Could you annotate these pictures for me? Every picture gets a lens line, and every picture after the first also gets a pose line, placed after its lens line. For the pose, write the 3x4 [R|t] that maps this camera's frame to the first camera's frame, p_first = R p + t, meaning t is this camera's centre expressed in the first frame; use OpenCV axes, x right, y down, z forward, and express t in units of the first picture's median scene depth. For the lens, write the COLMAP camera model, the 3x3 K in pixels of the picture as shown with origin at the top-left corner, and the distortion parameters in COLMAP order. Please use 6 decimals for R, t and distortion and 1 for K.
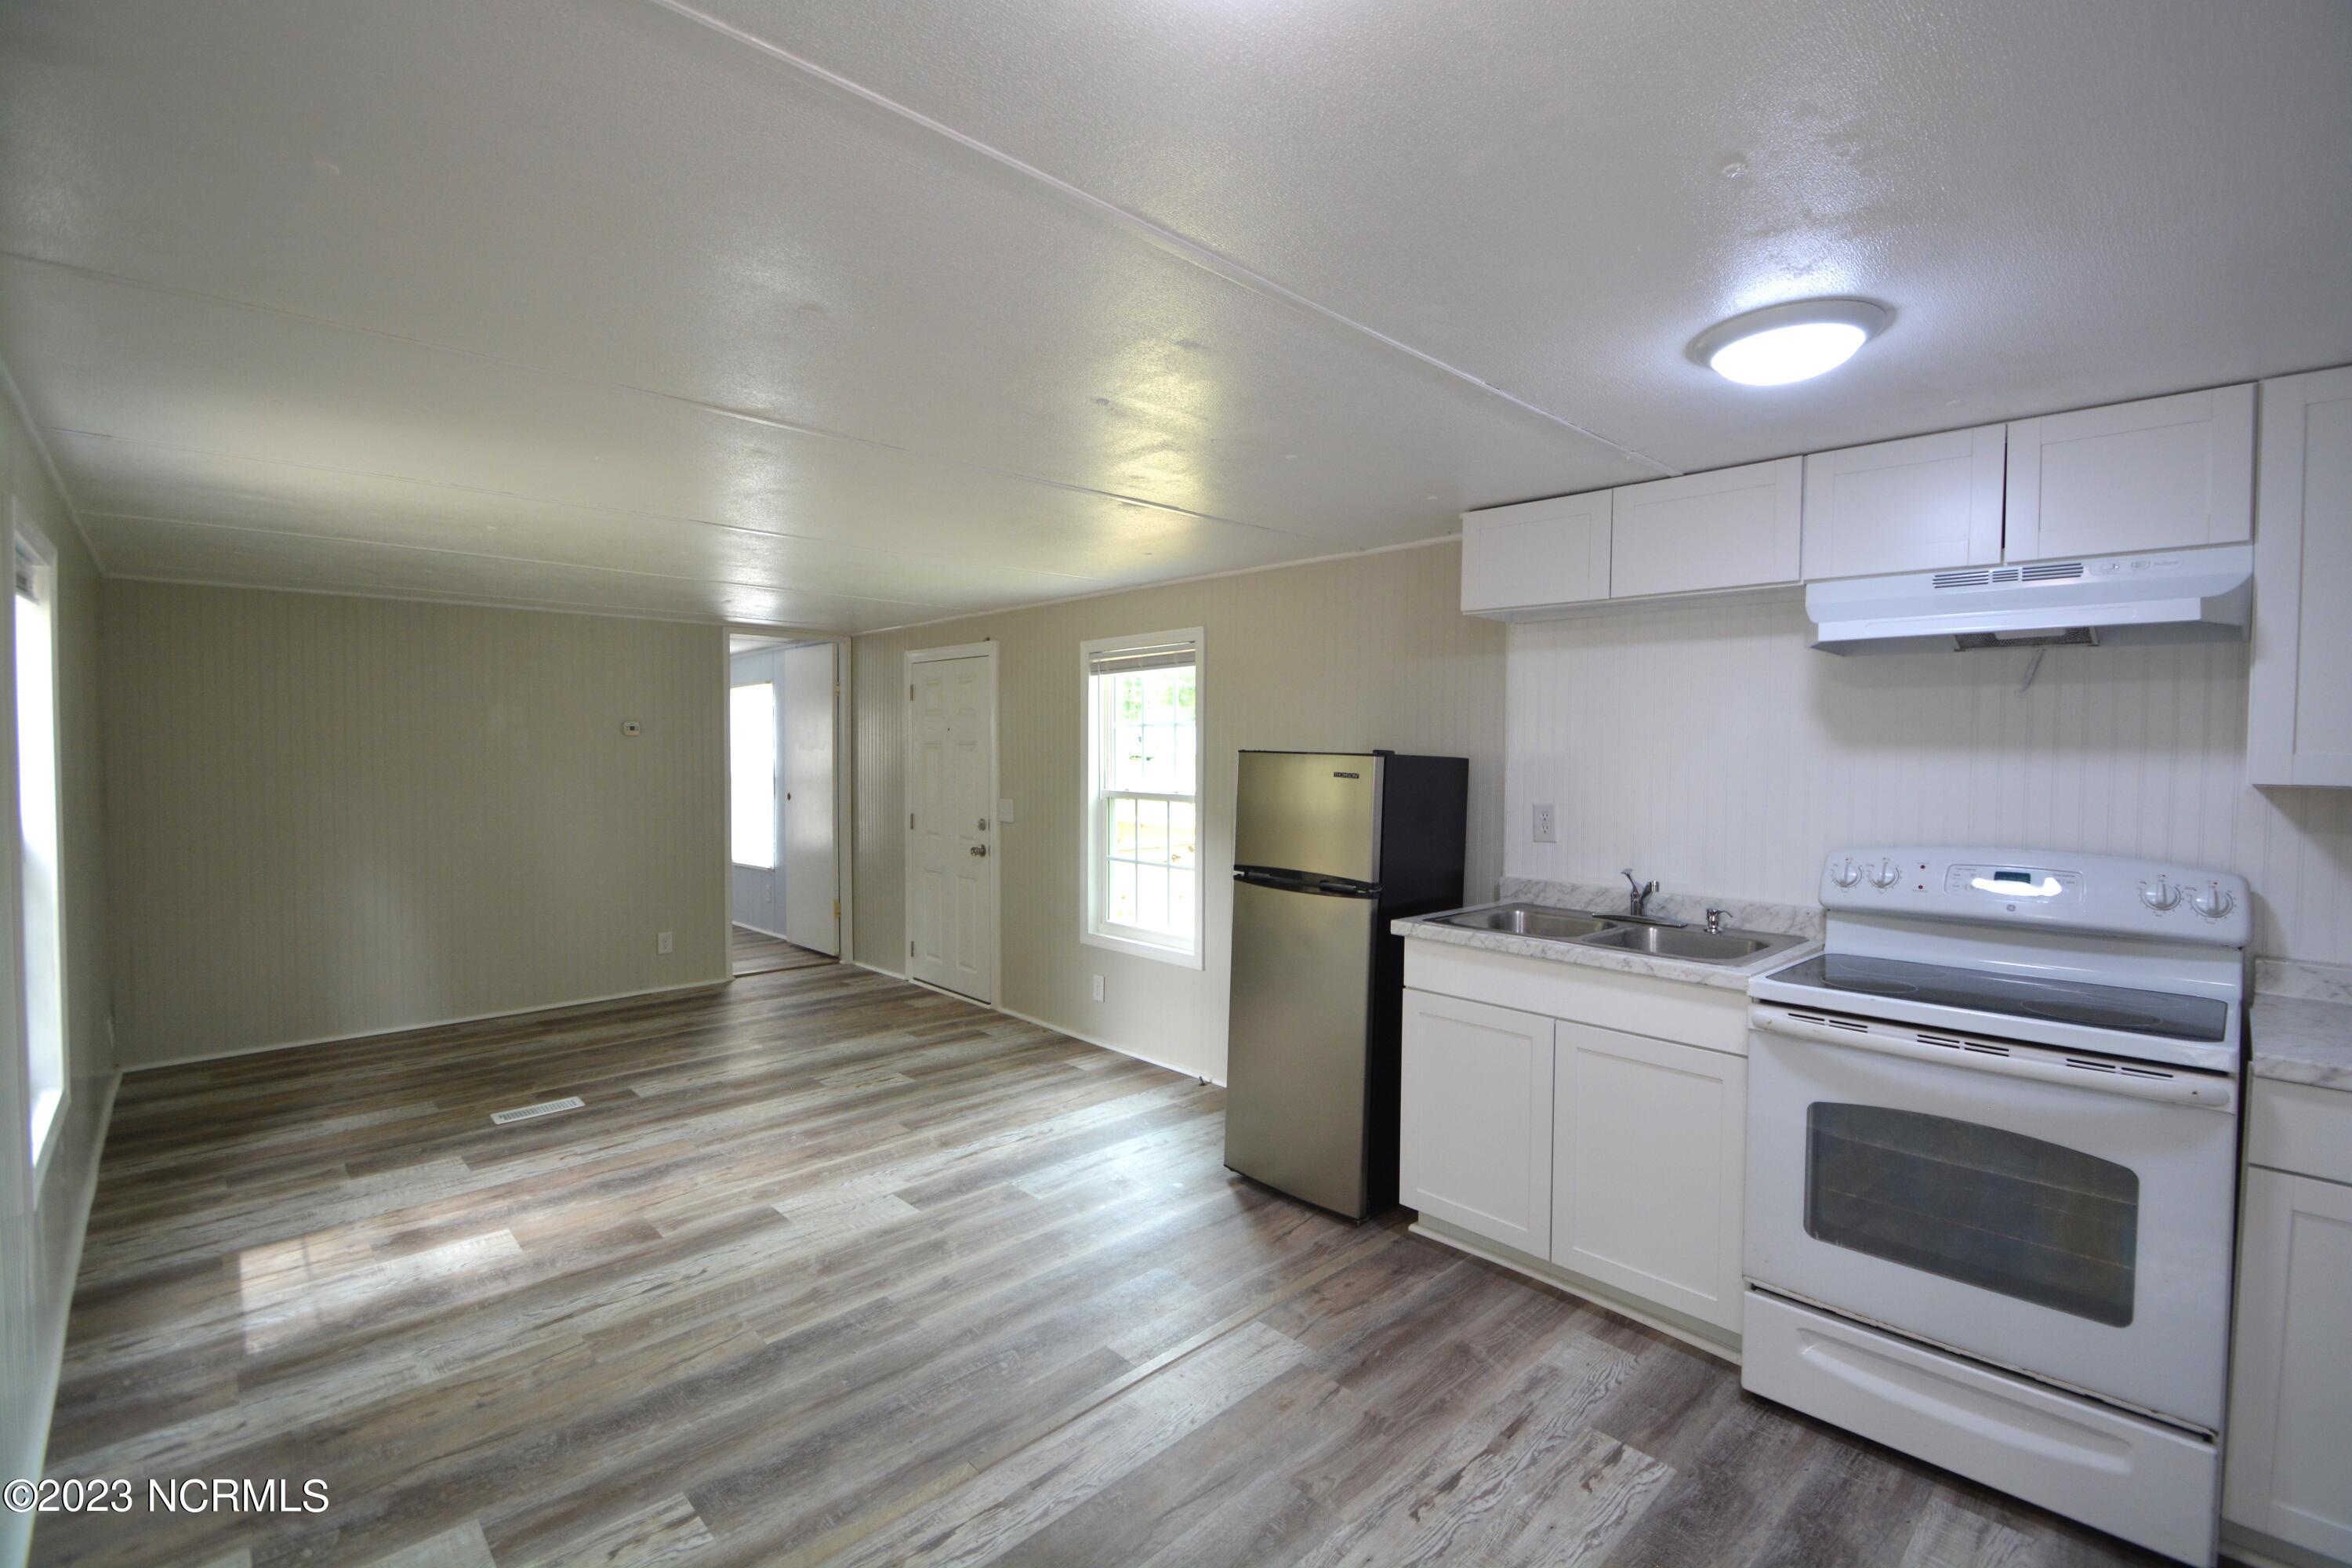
lens RADIAL K [[1034.1, 0, 1177.6], [0, 1034.1, 759.5], [0, 0, 1]] dist [0.003563, -0.009184]
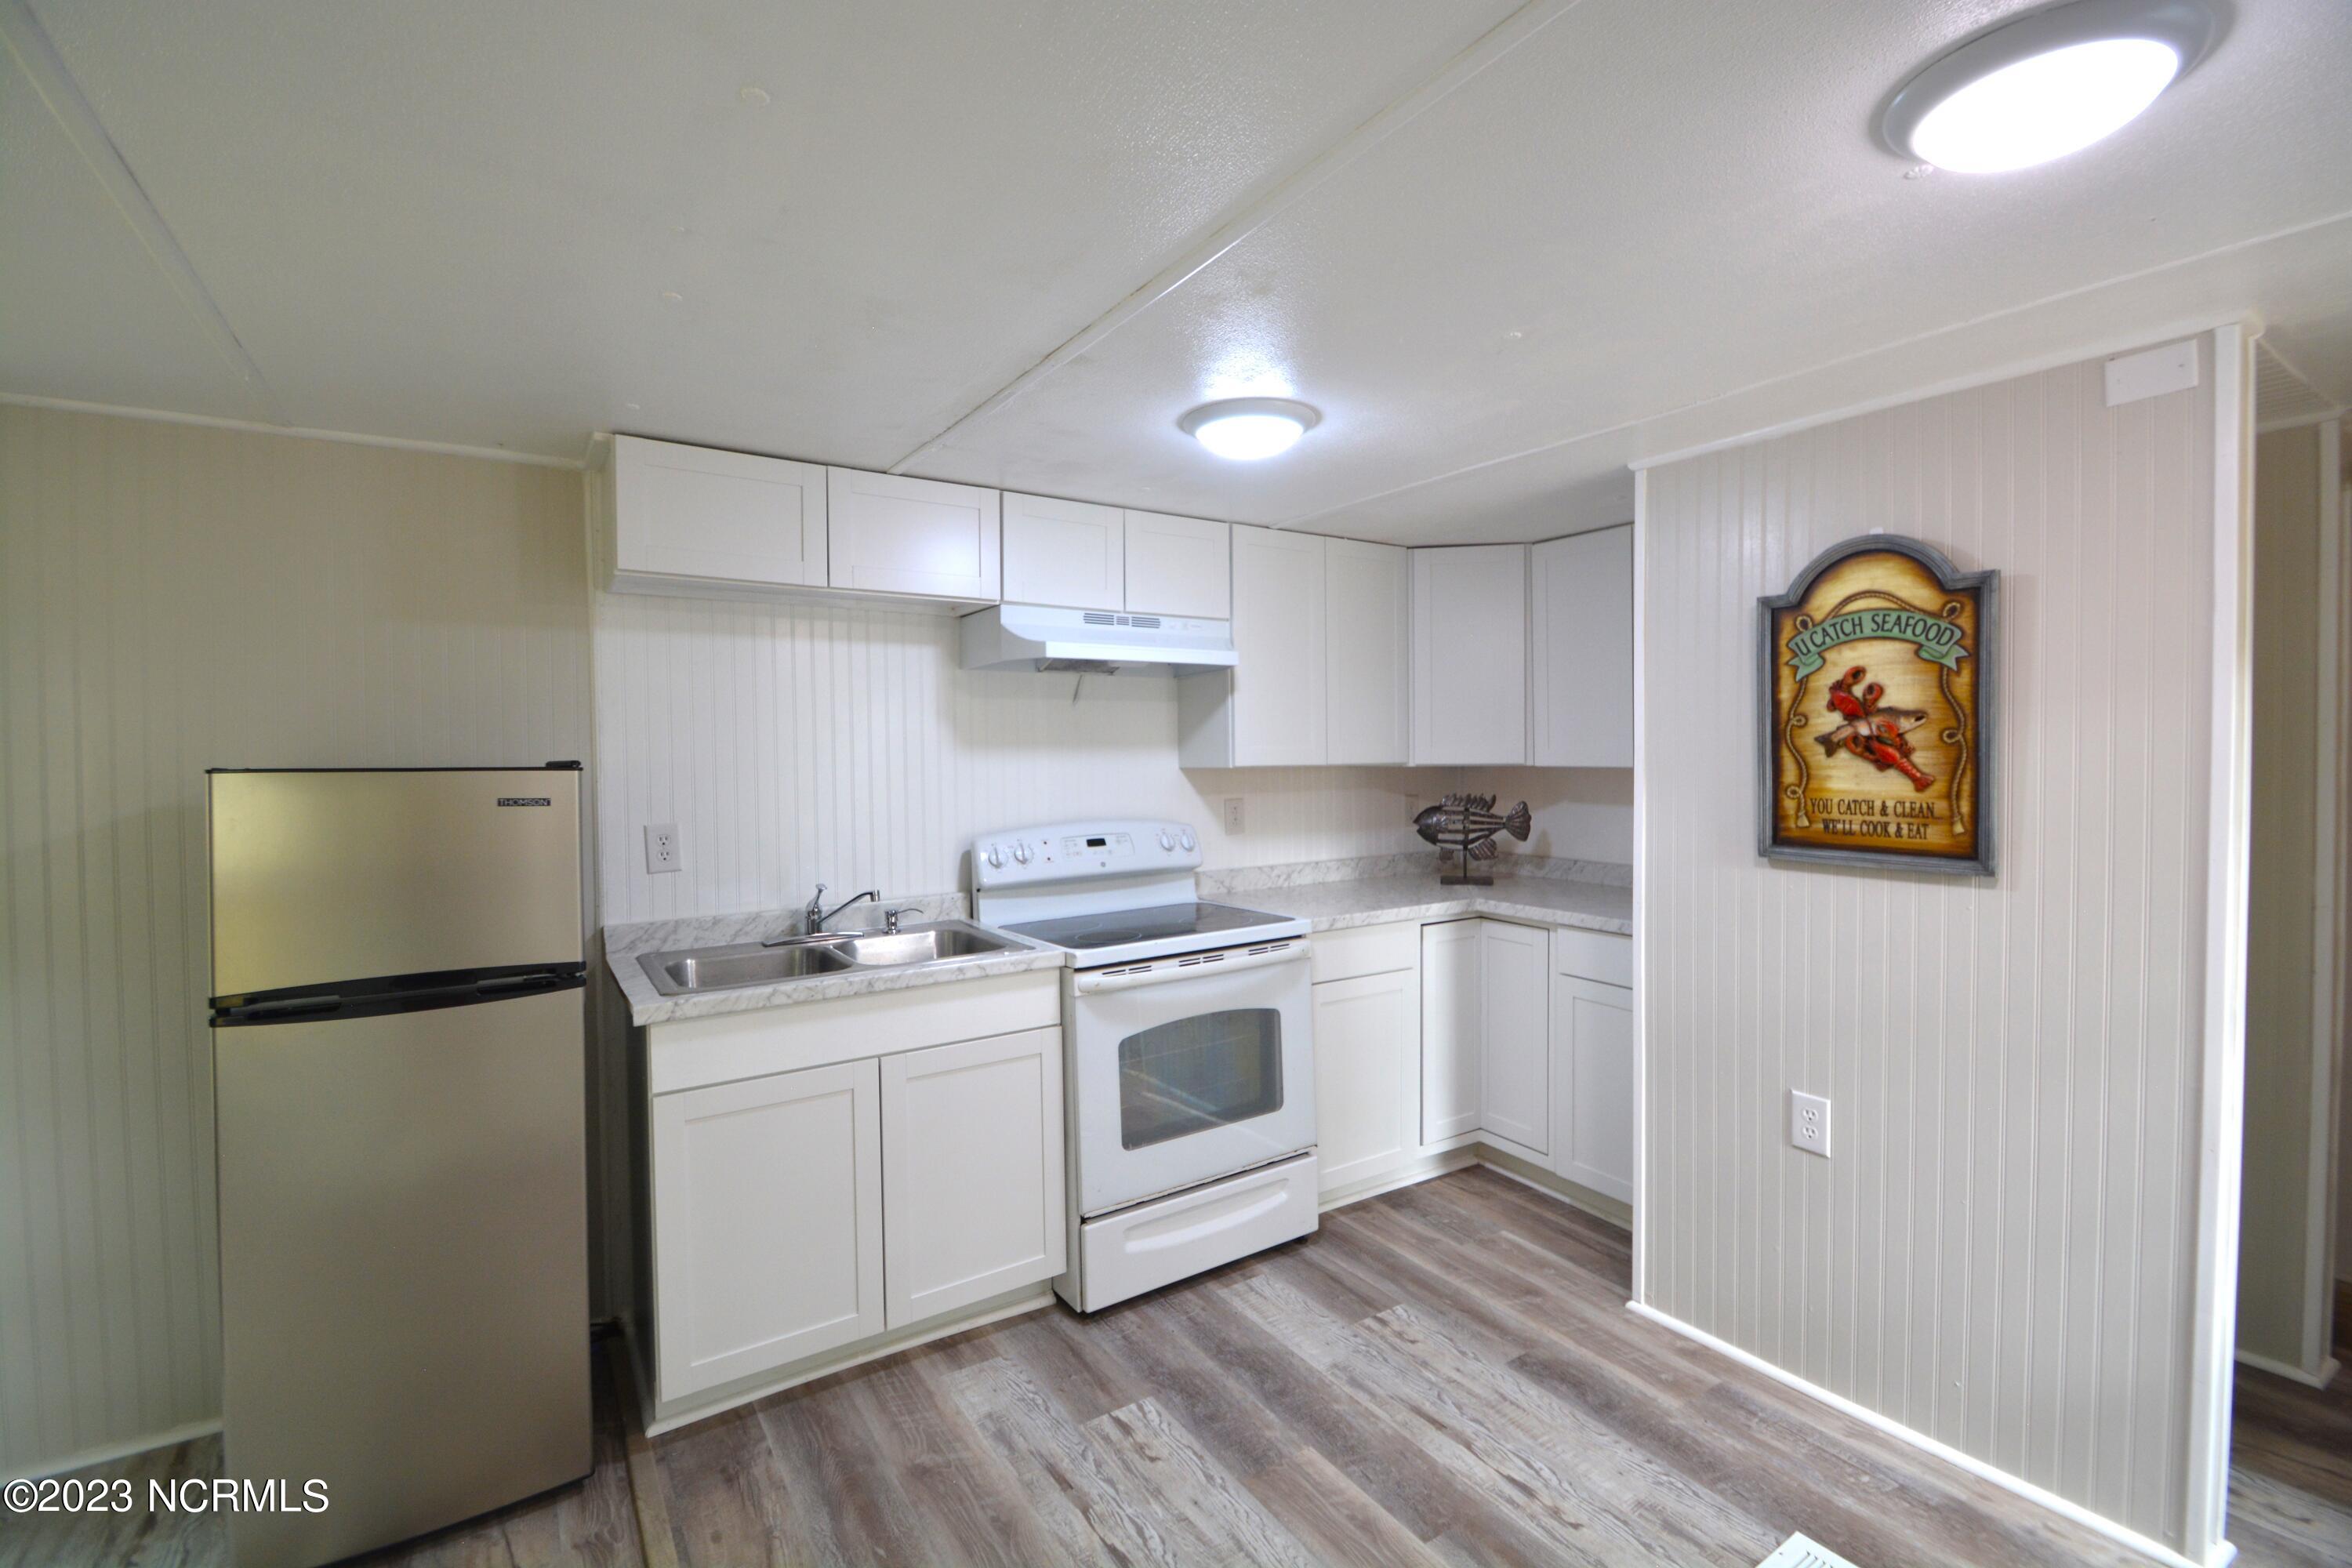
lens RADIAL K [[1034.1, 0, 1182.4], [0, 1034.1, 769.1], [0, 0, 1]] dist [0.003563, -0.009184]
pose [[0.175839, -0.028847, 0.983996, -0.435567], [0.027629, 0.999321, 0.024359, -0.010556], [-0.984031, 0.022904, 0.176517, 0.557112]]
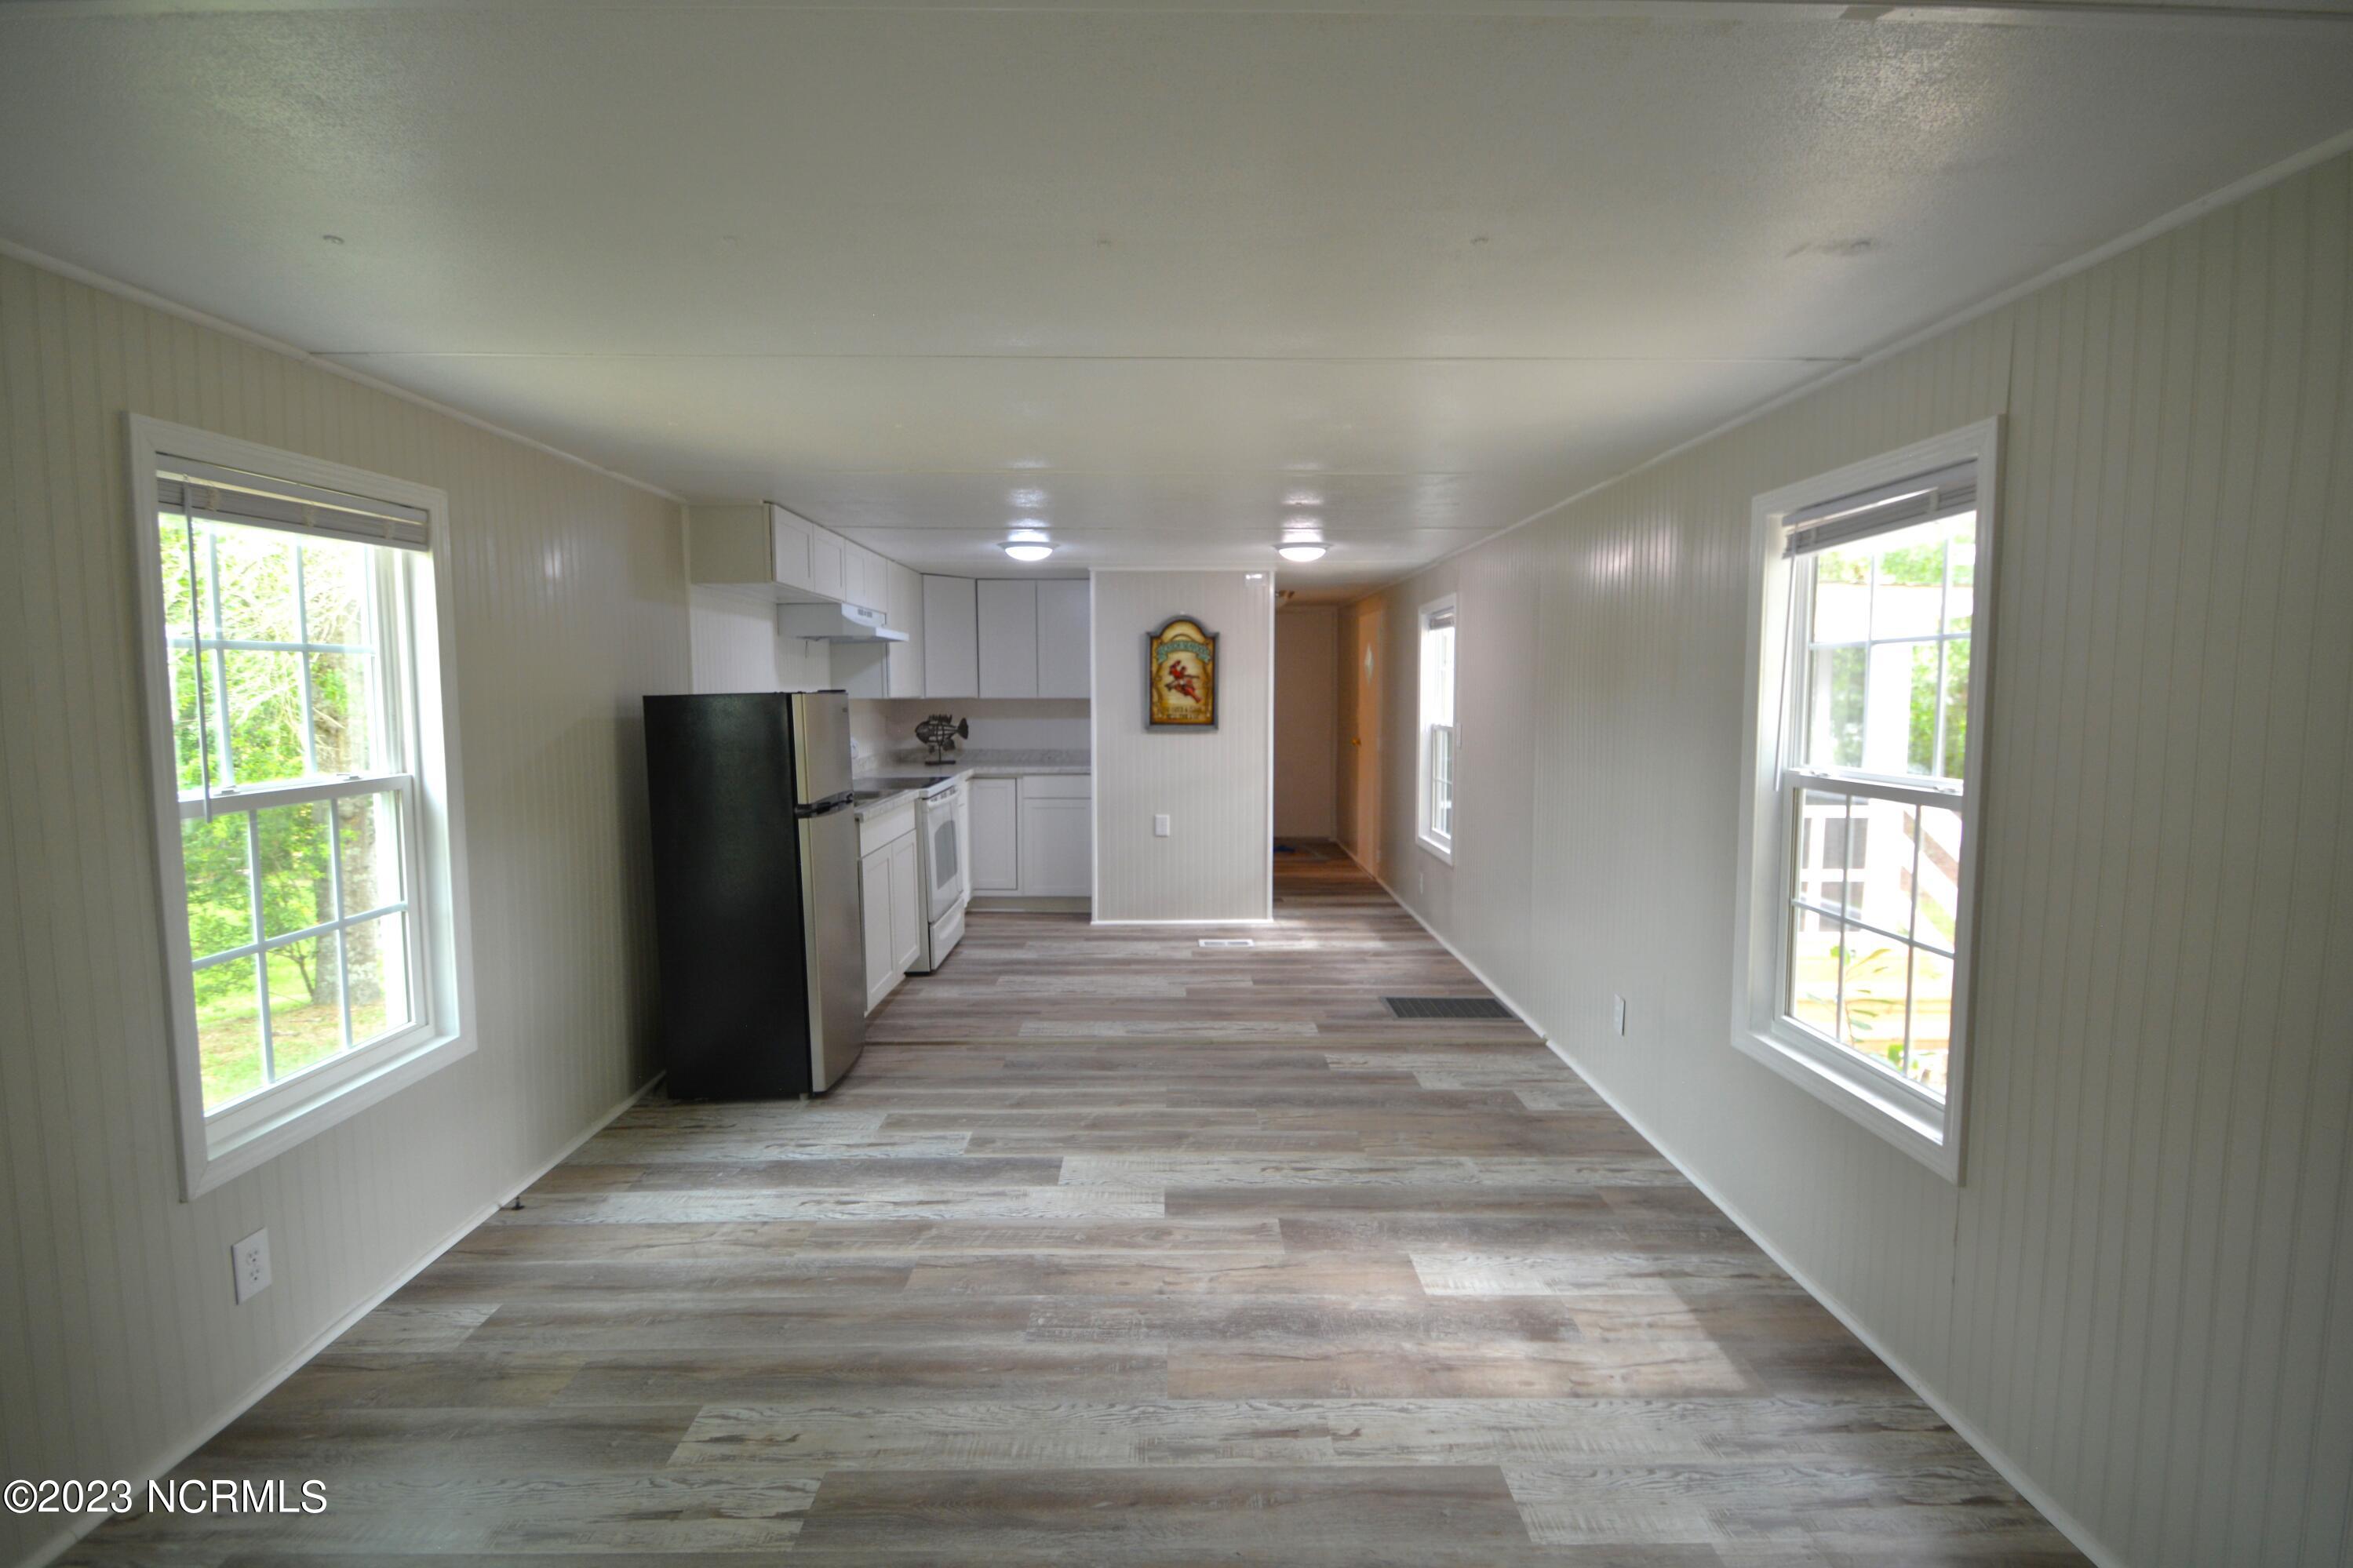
lens RADIAL K [[1108.4, 0, 1214.5], [0, 1108.4, 761.6], [0, 0, 1]] dist [-0.000962, -0.006574]
pose [[-0.755653, -0.050183, 0.653047, -1.200993], [0.006826, 0.996403, 0.084467, -0.037632], [-0.654937, 0.068285, -0.752592, 1.947628]]
